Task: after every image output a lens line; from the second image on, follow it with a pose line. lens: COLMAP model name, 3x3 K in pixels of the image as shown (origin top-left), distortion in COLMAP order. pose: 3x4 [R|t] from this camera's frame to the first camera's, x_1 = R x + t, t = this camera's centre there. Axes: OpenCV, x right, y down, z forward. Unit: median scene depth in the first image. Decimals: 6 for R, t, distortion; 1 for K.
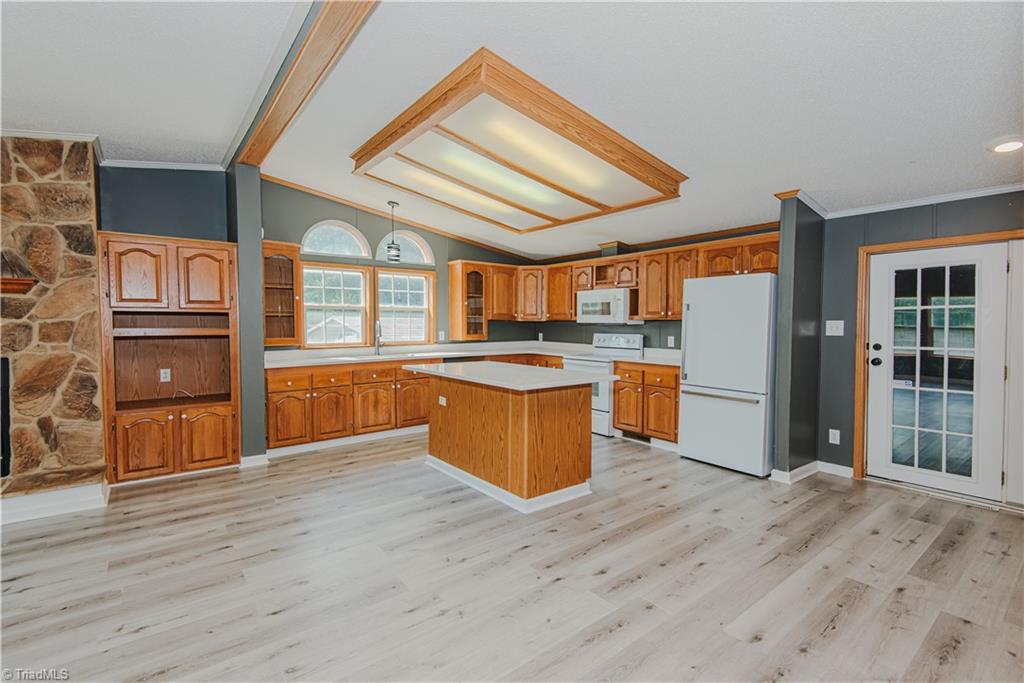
lens RADIAL K [[470.6, 0, 516.4], [0, 470.6, 339.8], [0, 0, 1]] dist [0.035071, -0.011939]
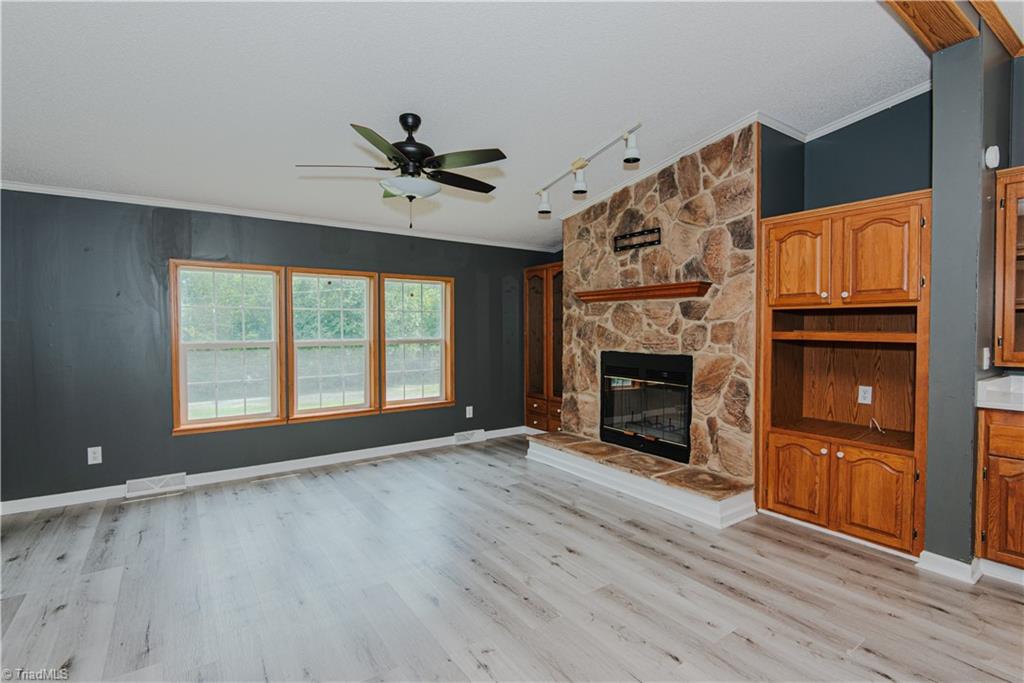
lens RADIAL K [[482.4, 0, 512.0], [0, 482.4, 340.7], [0, 0, 1]] dist [-0.004343, -0.002465]
pose [[-0.050738, 0.029164, -0.998286, 0.045258], [-0.038309, 0.998781, 0.031125, -0.014787], [0.997977, 0.039823, -0.049558, 0.601696]]
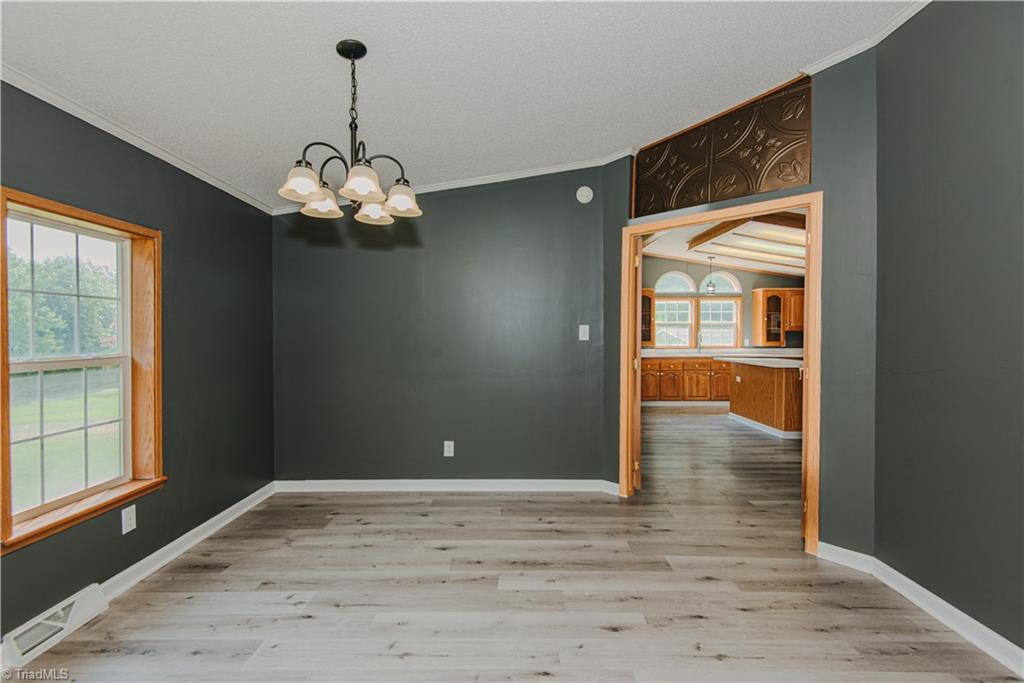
lens RADIAL K [[470.6, 0, 512.0], [0, 470.6, 340.9], [0, 0, 1]] dist [0.035071, -0.011939]
pose [[0.788661, 0.012056, -0.614710, 0.264017], [-0.022560, 0.999702, -0.009338, 0.027079], [0.614415, 0.021232, 0.788698, -0.903841]]
